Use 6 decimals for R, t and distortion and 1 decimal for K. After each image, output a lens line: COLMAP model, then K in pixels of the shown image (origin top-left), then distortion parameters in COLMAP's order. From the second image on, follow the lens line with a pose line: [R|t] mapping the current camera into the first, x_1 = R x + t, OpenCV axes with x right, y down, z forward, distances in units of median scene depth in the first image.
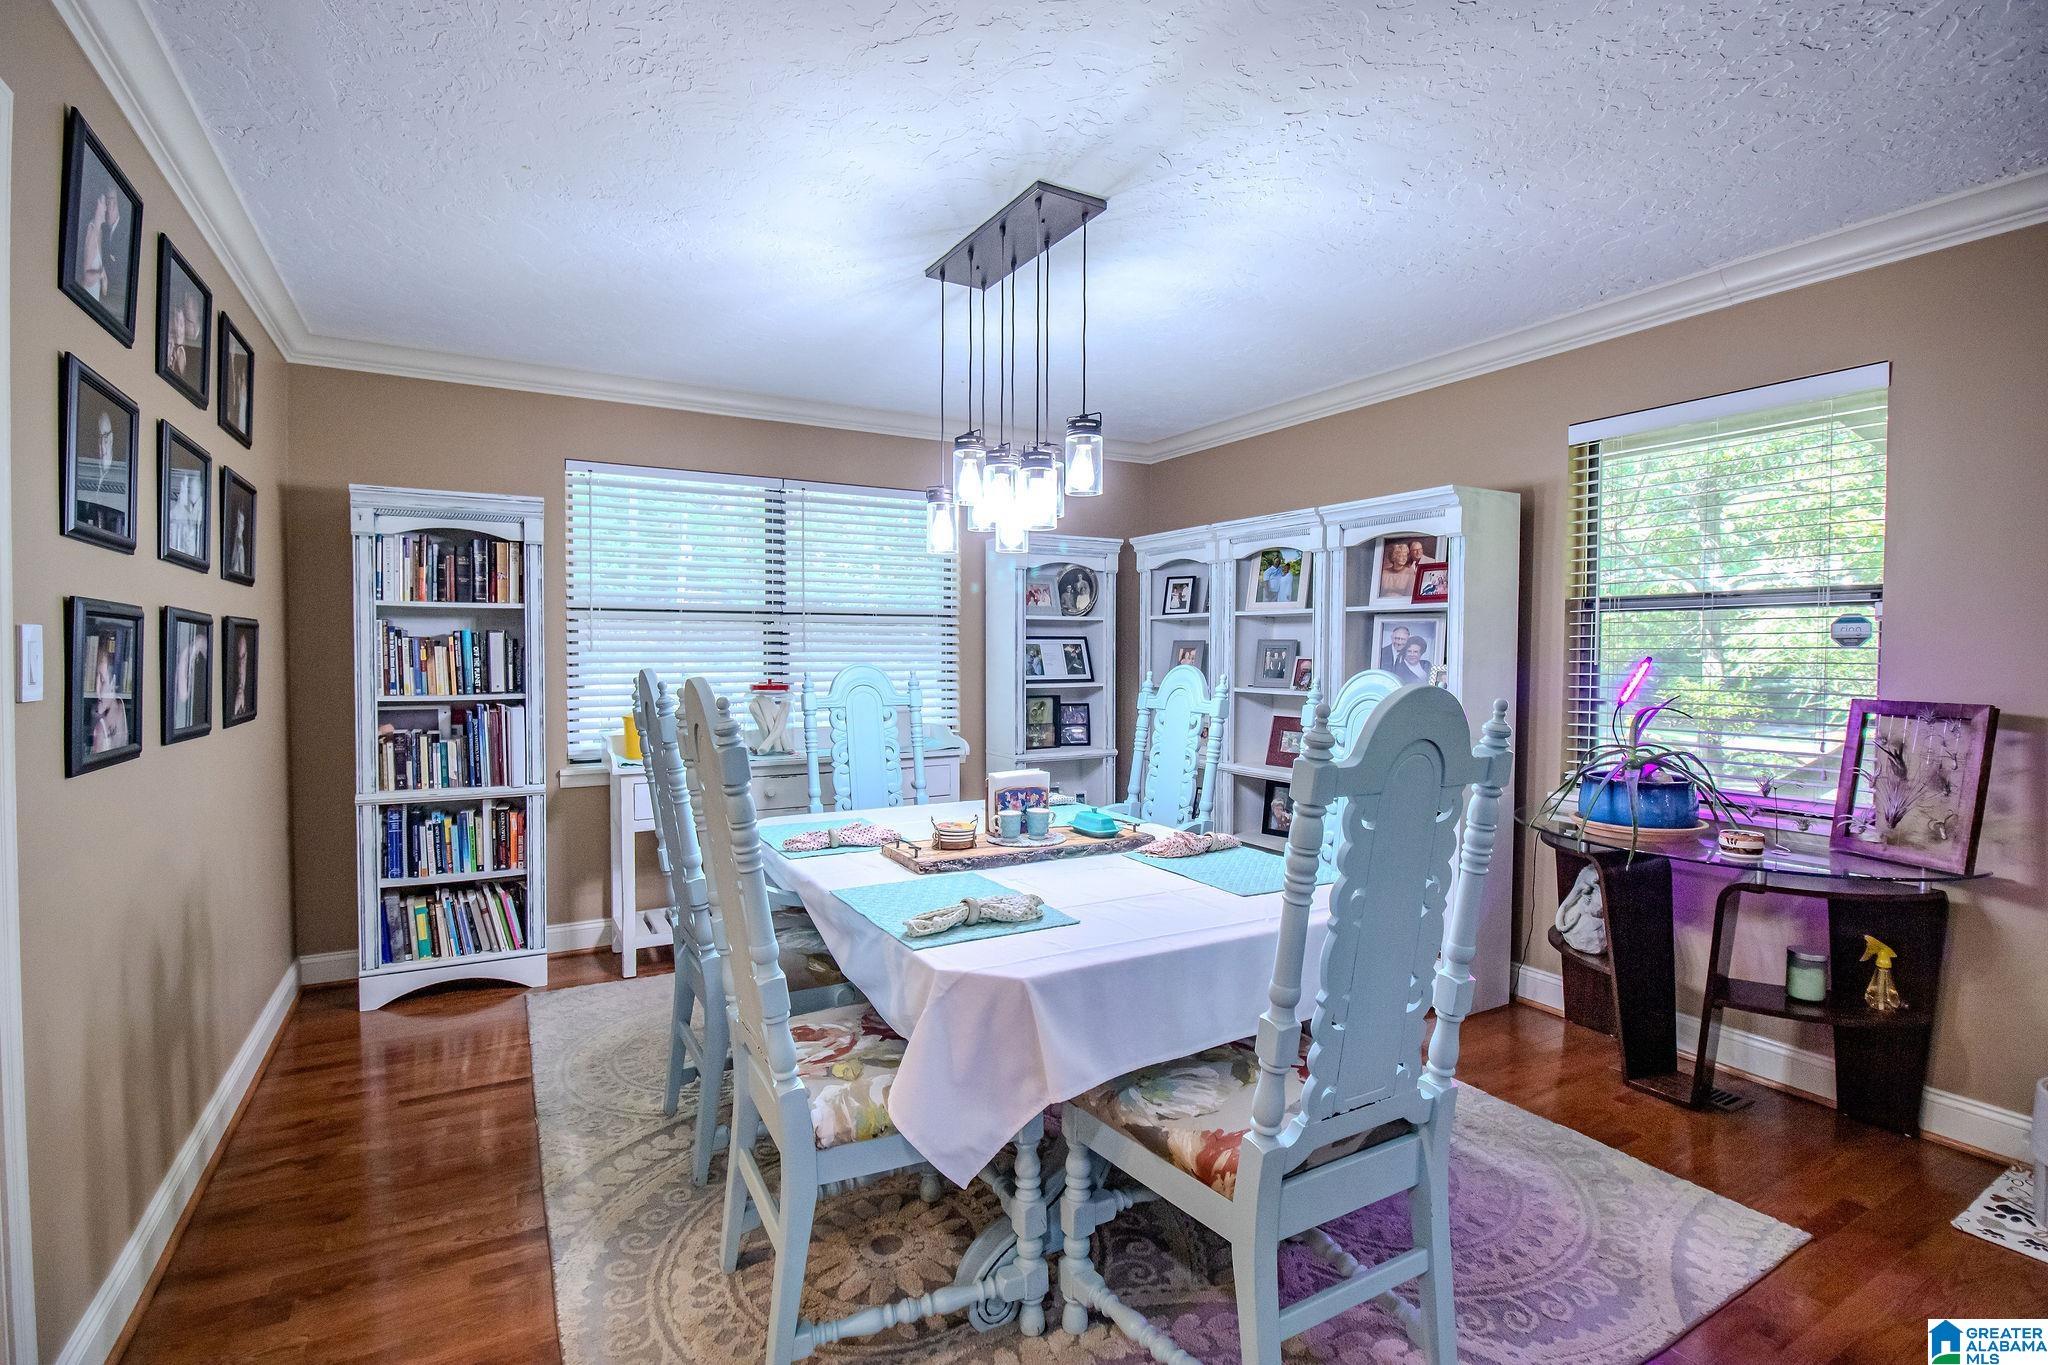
lens RADIAL K [[954.0, 0, 1025.3], [0, 954.0, 677.1], [0, 0, 1]] dist [-0.004562, -0.010130]
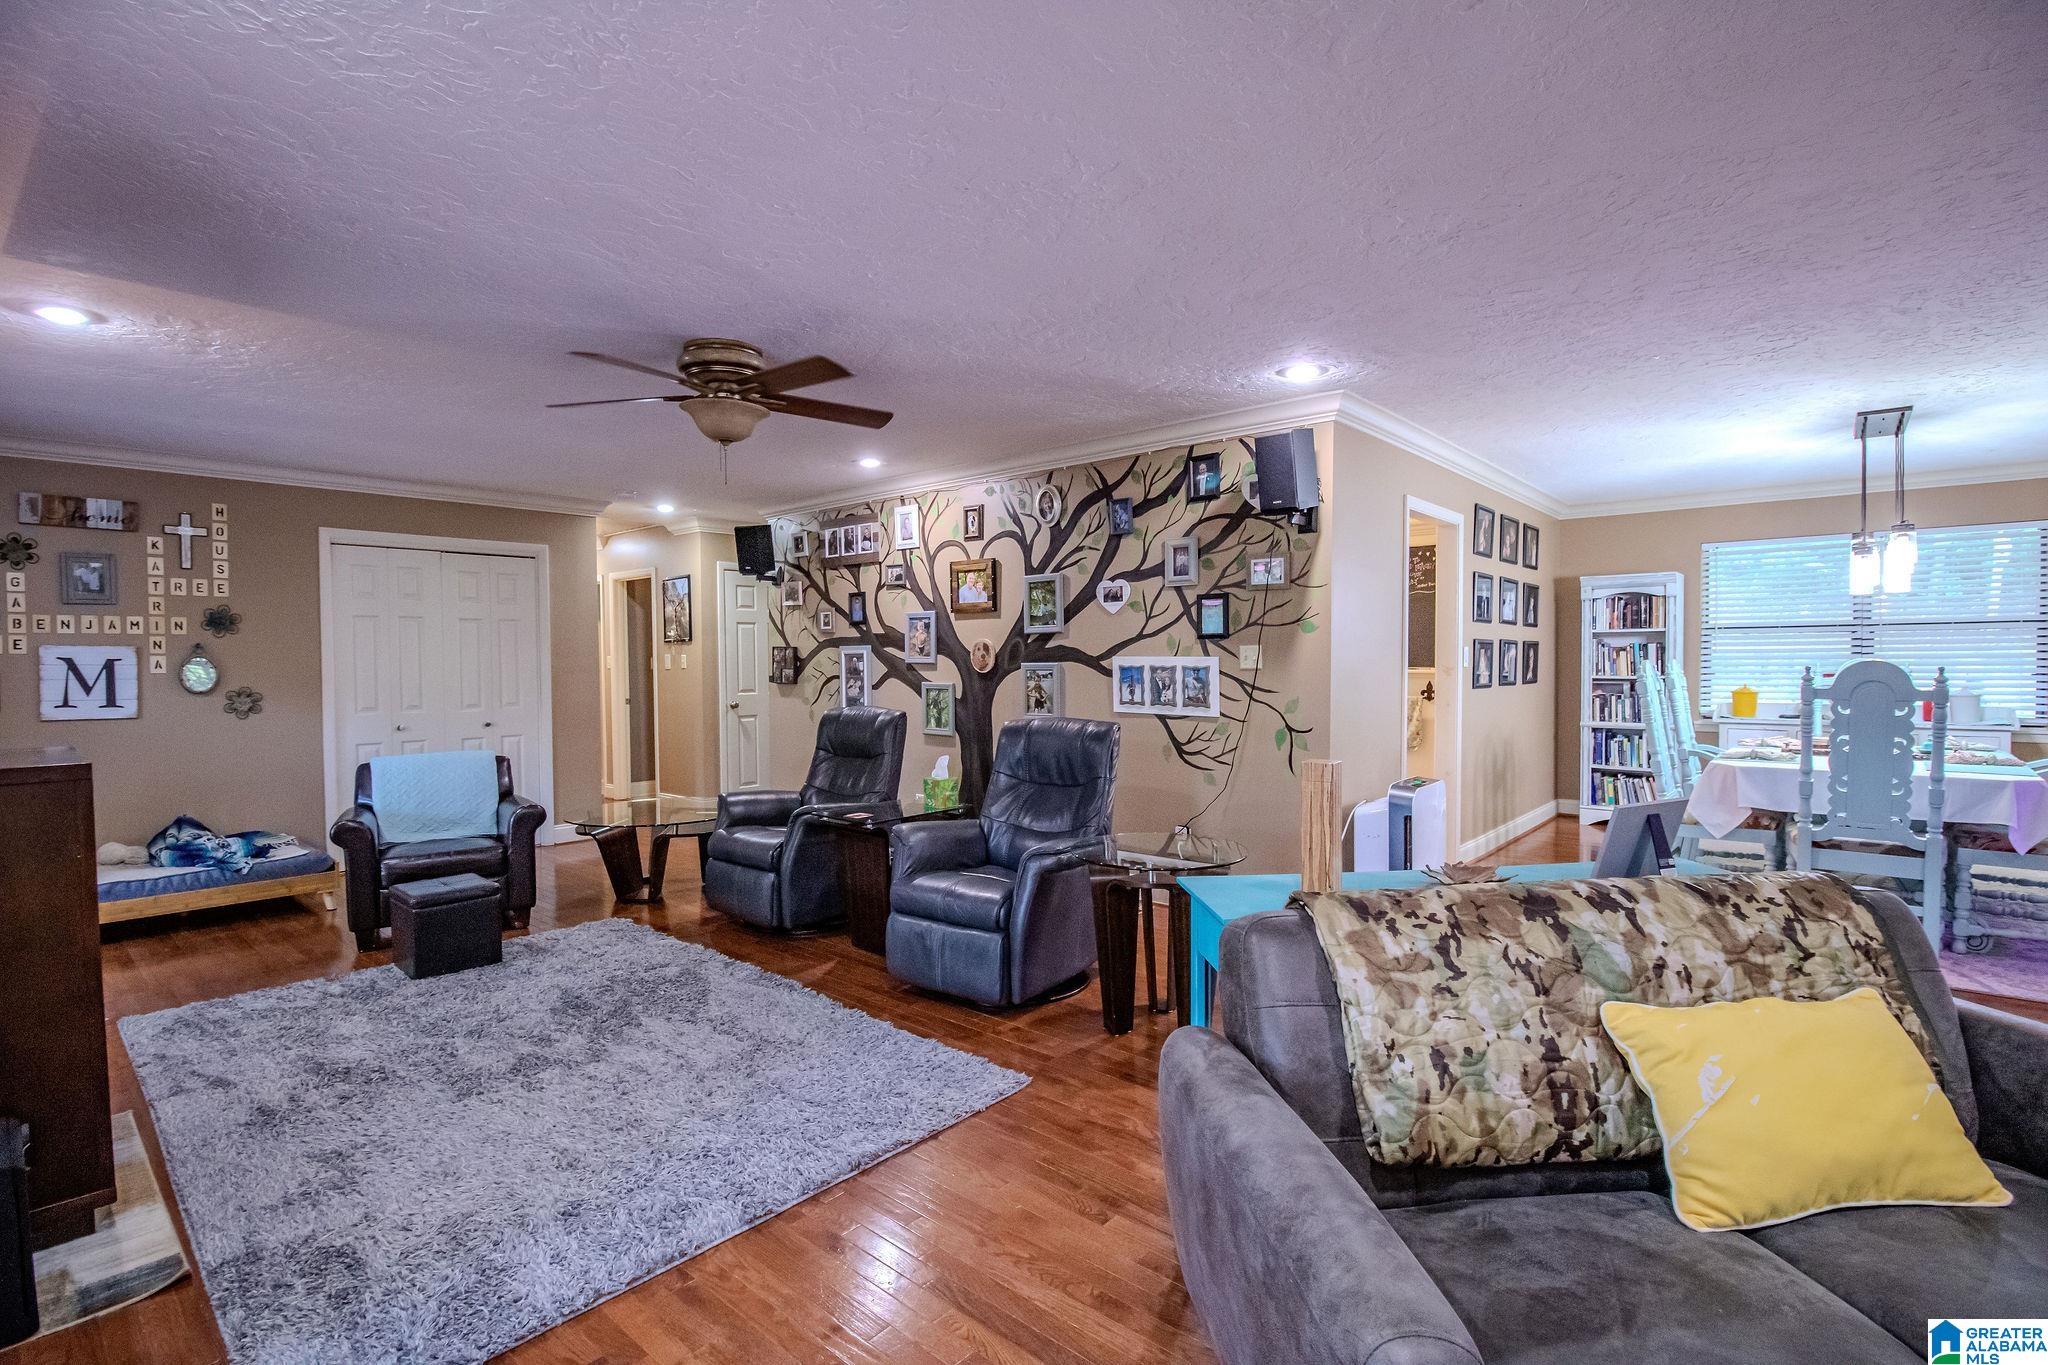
lens RADIAL K [[954.0, 0, 1017.6], [0, 954.0, 688.9], [0, 0, 1]] dist [-0.004562, -0.010130]
pose [[0.320835, 0.021562, -0.946890, 0.884143], [-0.017714, 0.999703, 0.016762, 0.036090], [0.946970, 0.011395, 0.321121, -0.859834]]
